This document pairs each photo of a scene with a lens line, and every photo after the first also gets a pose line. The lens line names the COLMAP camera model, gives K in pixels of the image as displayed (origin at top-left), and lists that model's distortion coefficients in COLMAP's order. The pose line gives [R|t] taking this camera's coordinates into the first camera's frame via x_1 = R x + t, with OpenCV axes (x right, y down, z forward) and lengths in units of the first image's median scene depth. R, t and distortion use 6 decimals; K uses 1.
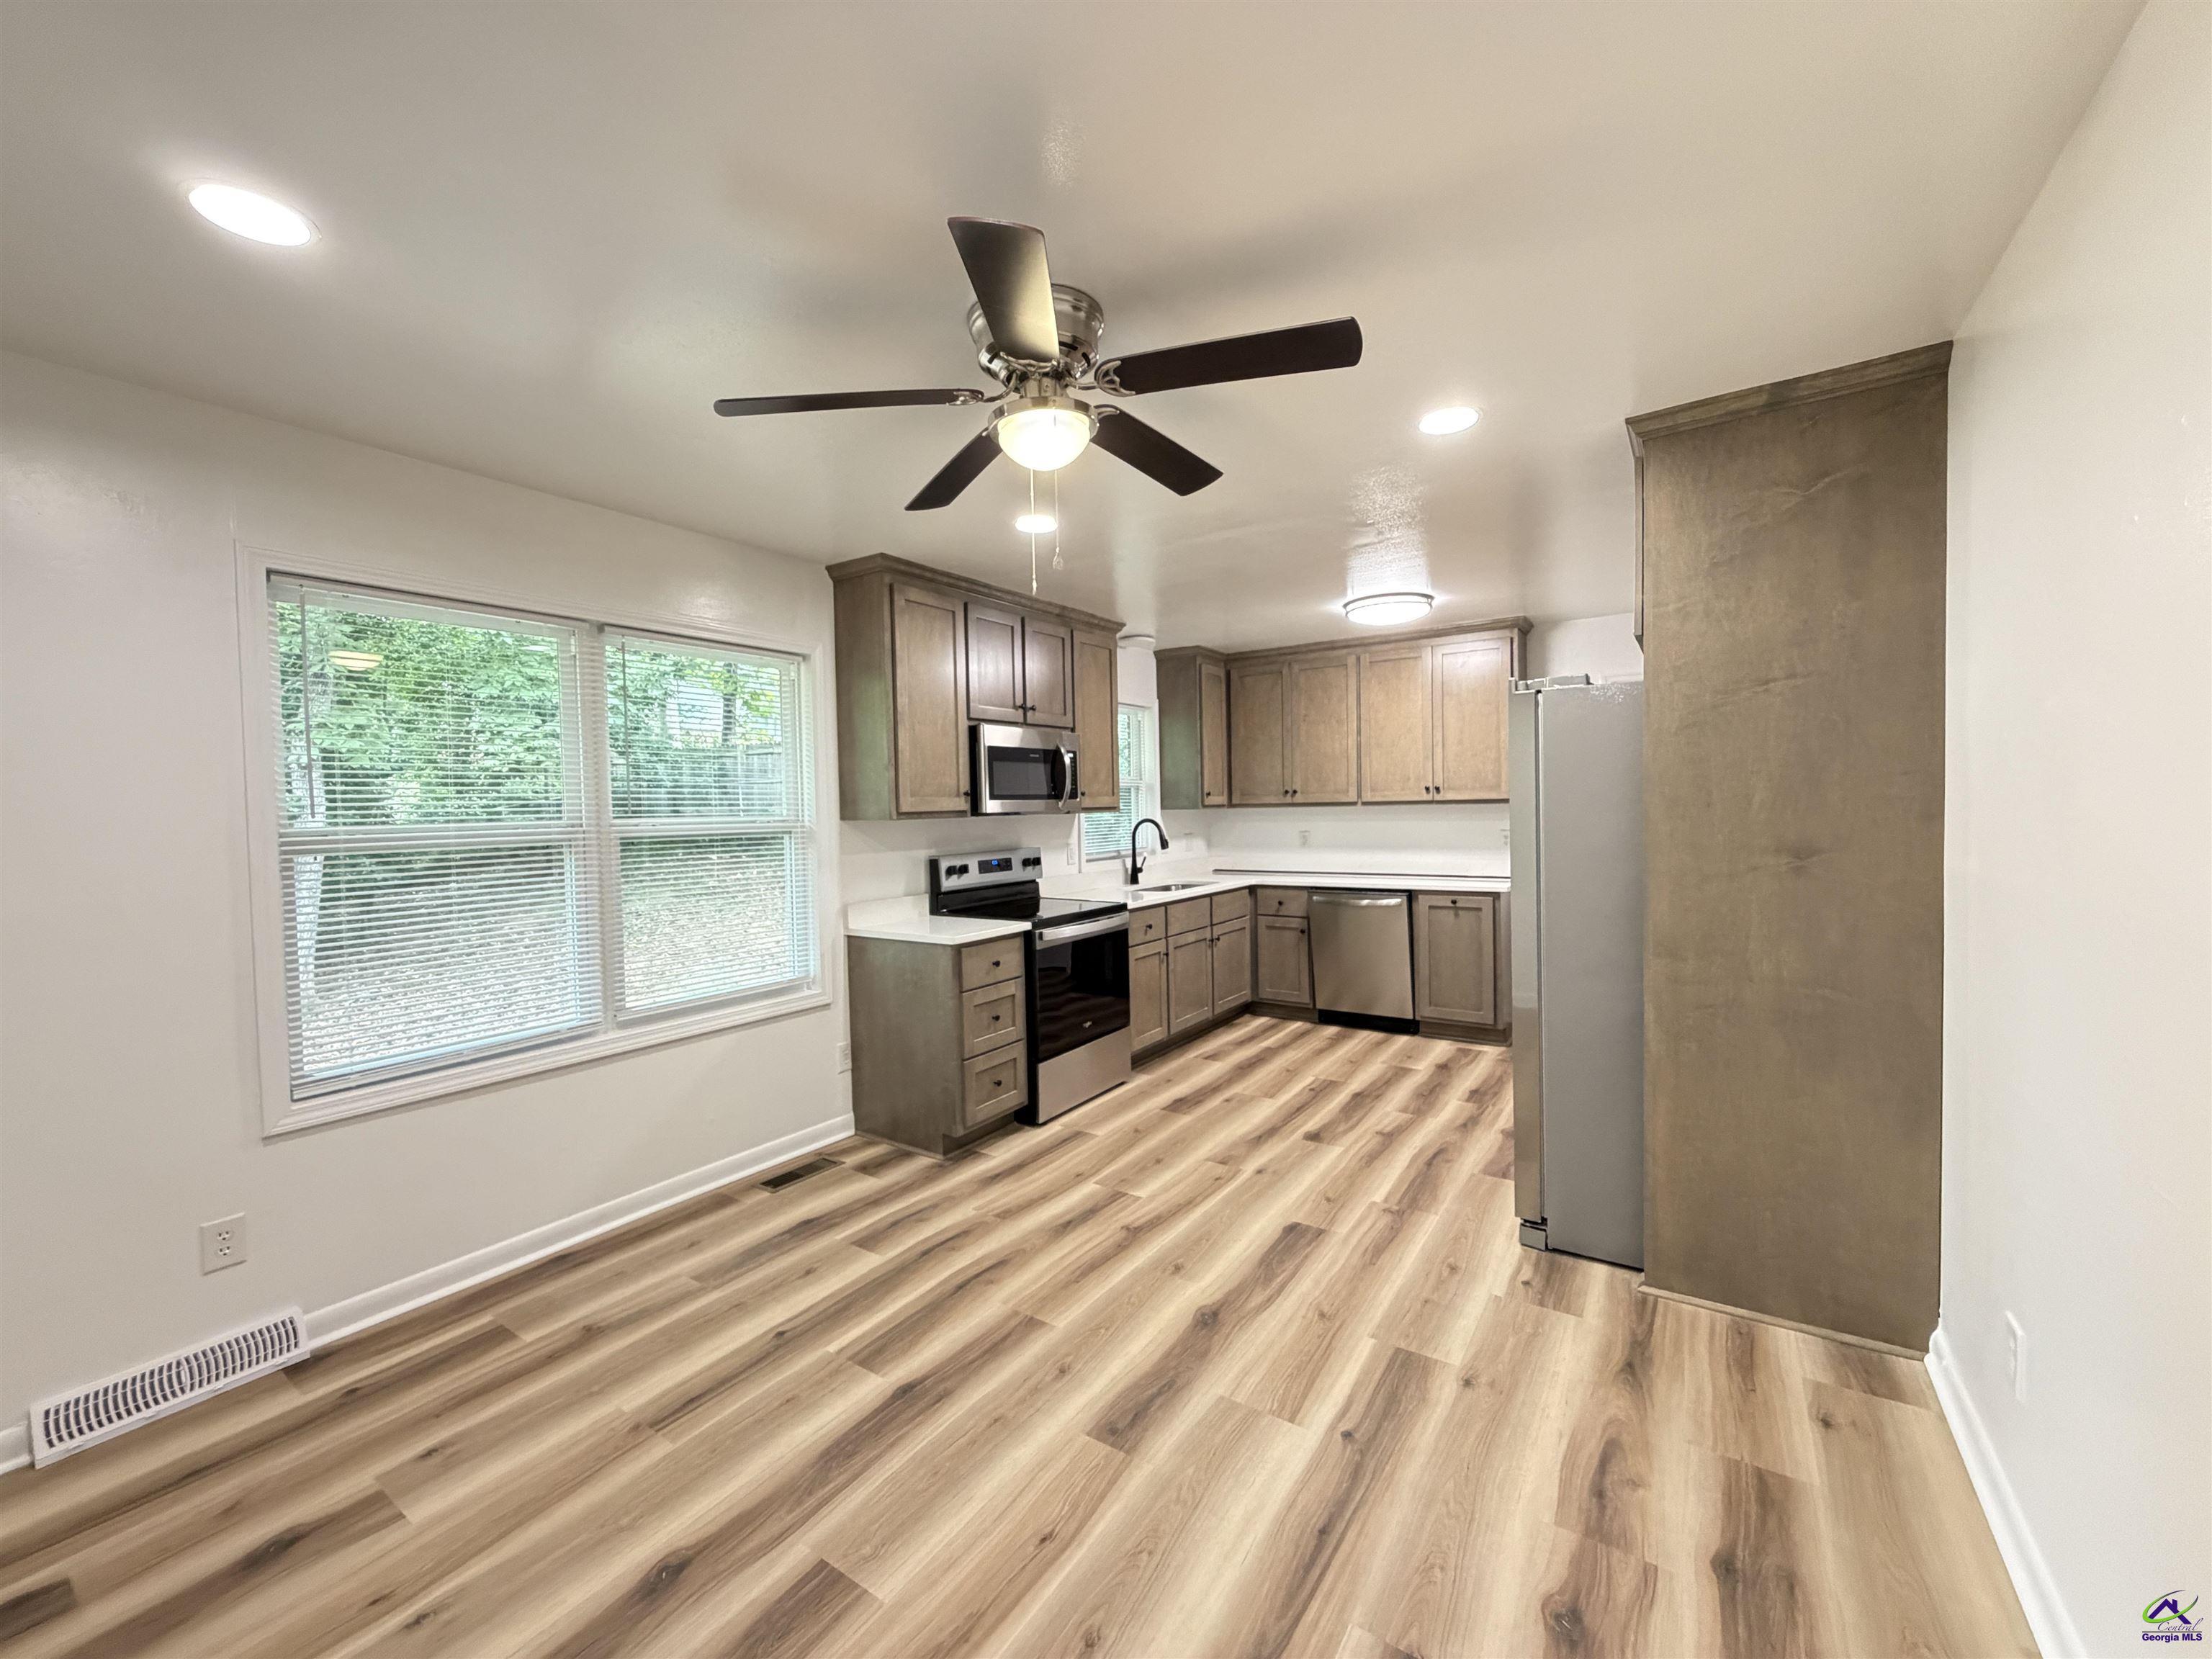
lens RADIAL K [[882.4, 0, 1099.5], [0, 882.4, 832.0], [0, 0, 1]] dist [-0.002076, 0.000146]
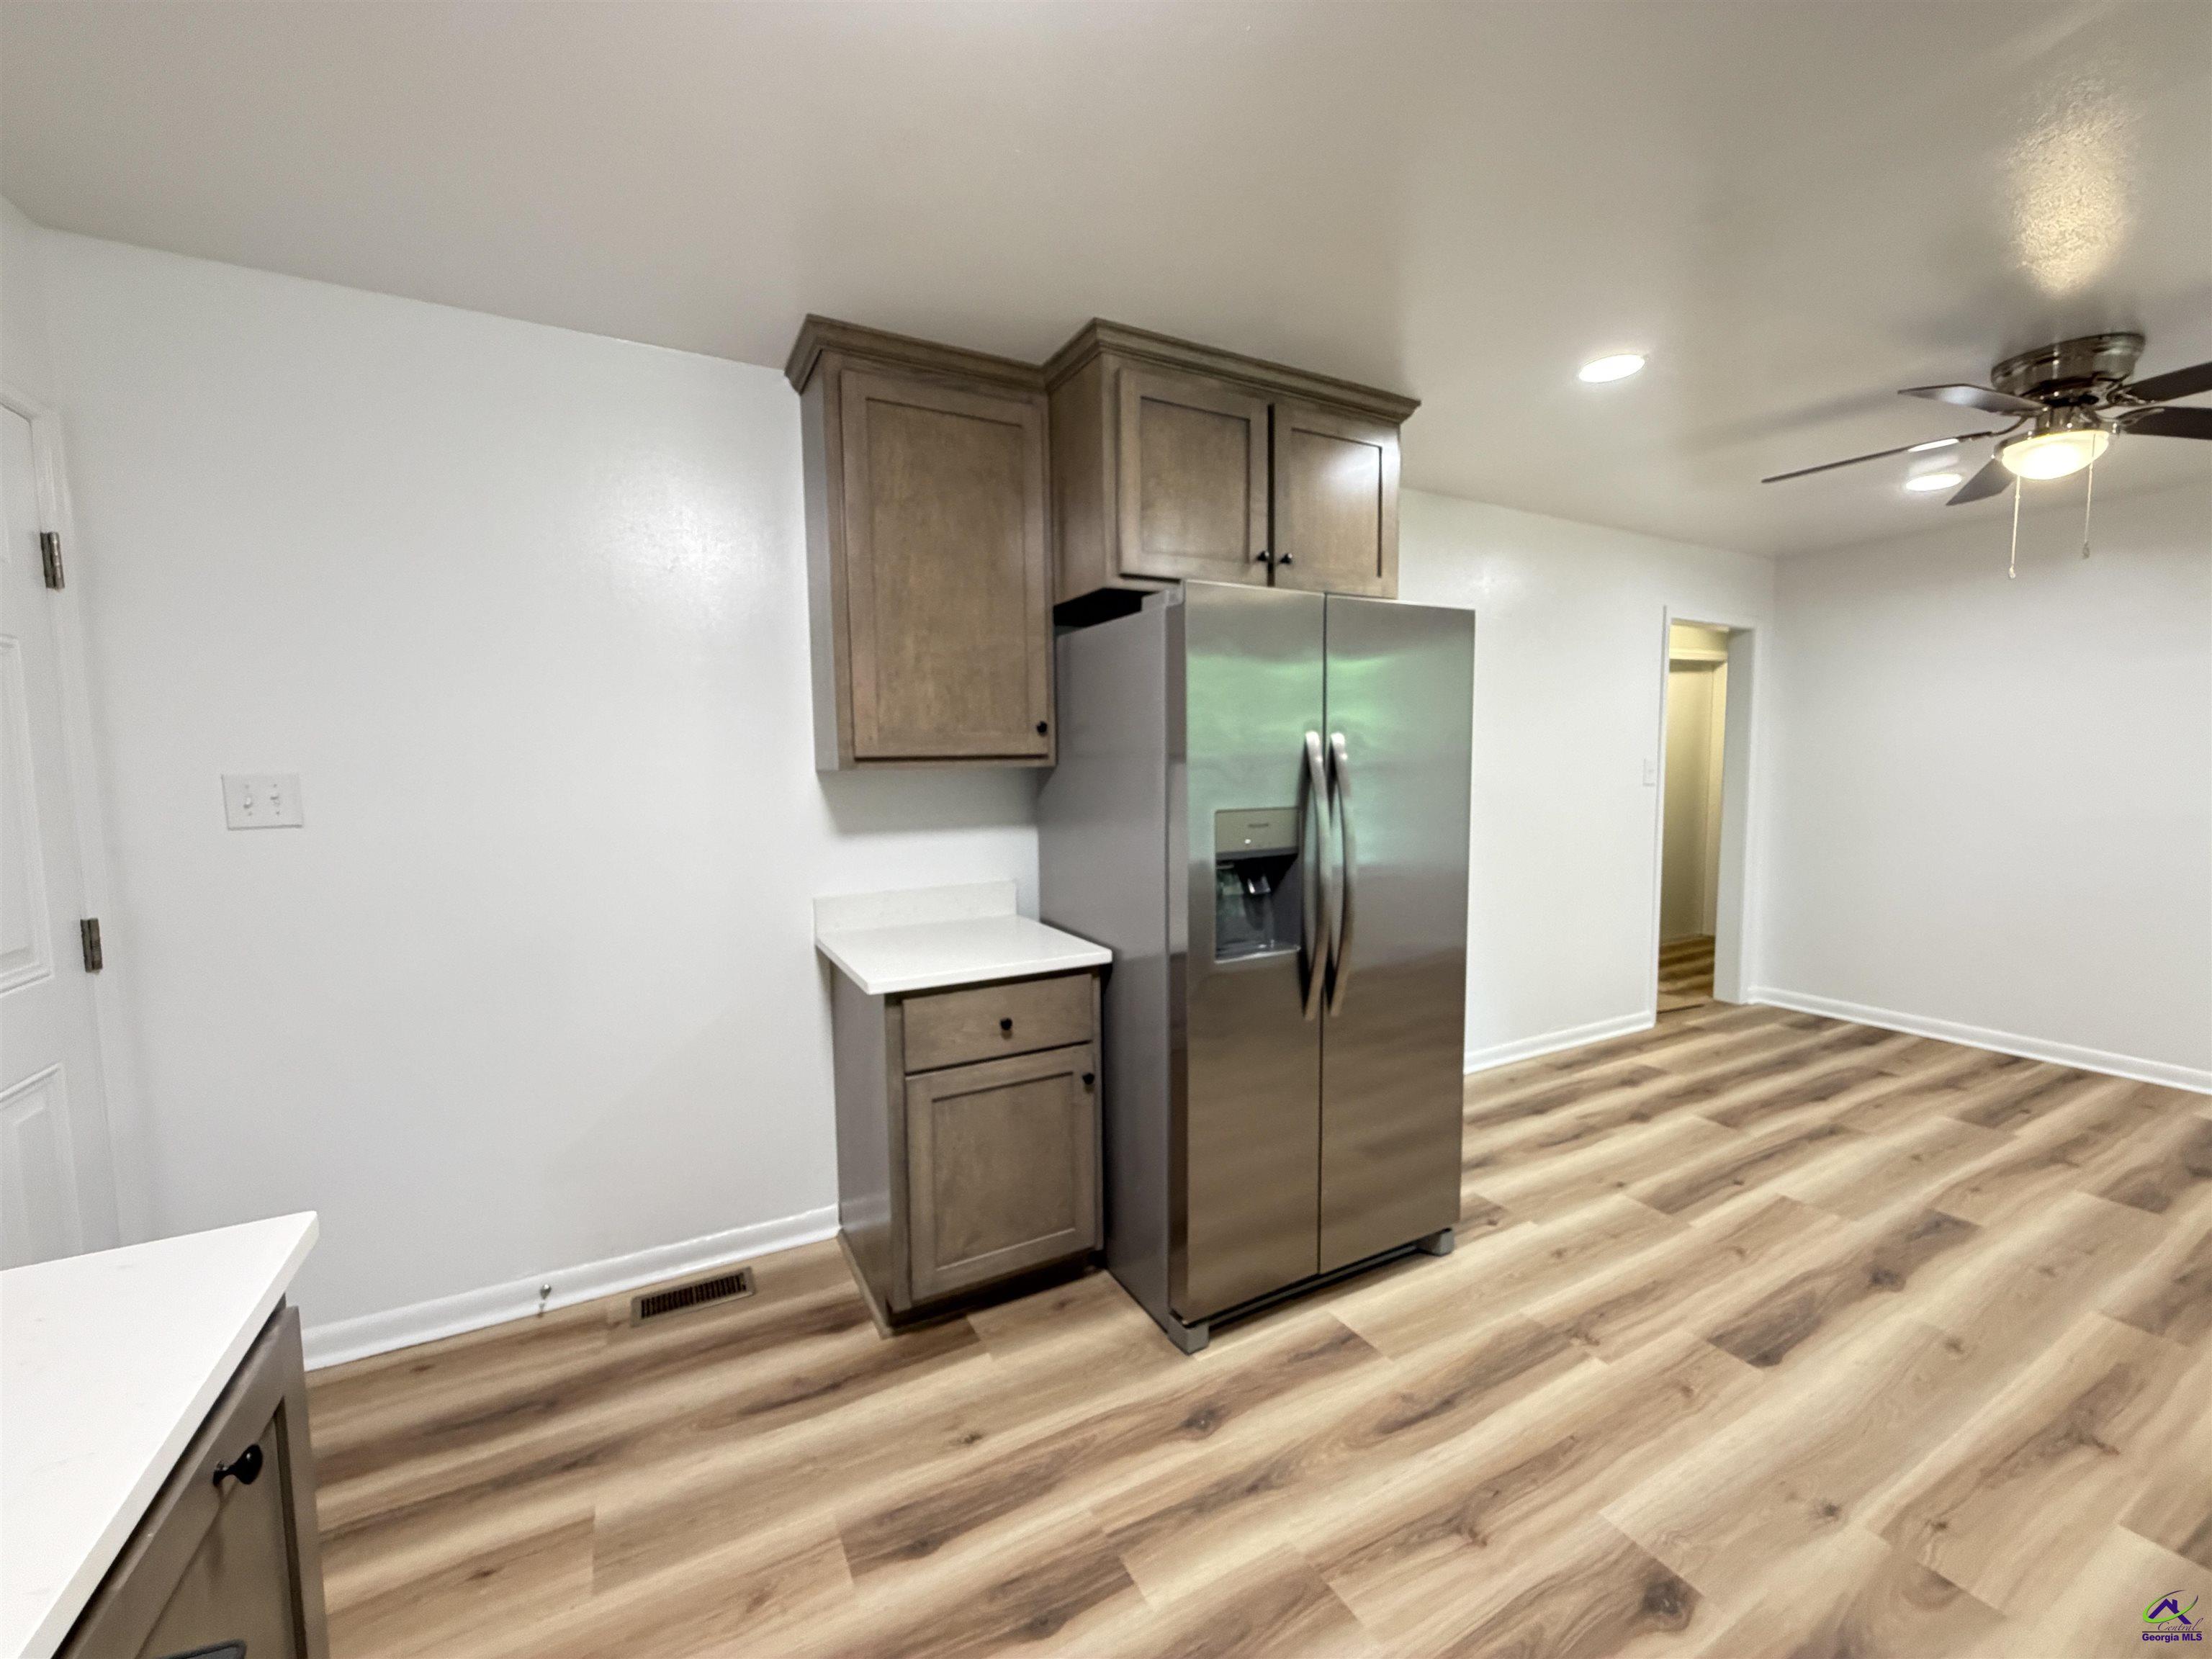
lens RADIAL K [[882.4, 0, 1099.5], [0, 882.4, 832.0], [0, 0, 1]] dist [-0.002076, 0.000146]
pose [[-0.884996, -0.007810, 0.465533, 0.232056], [0.043874, 0.994012, 0.100081, -0.036856], [-0.463527, 0.108996, -0.879353, 1.157032]]
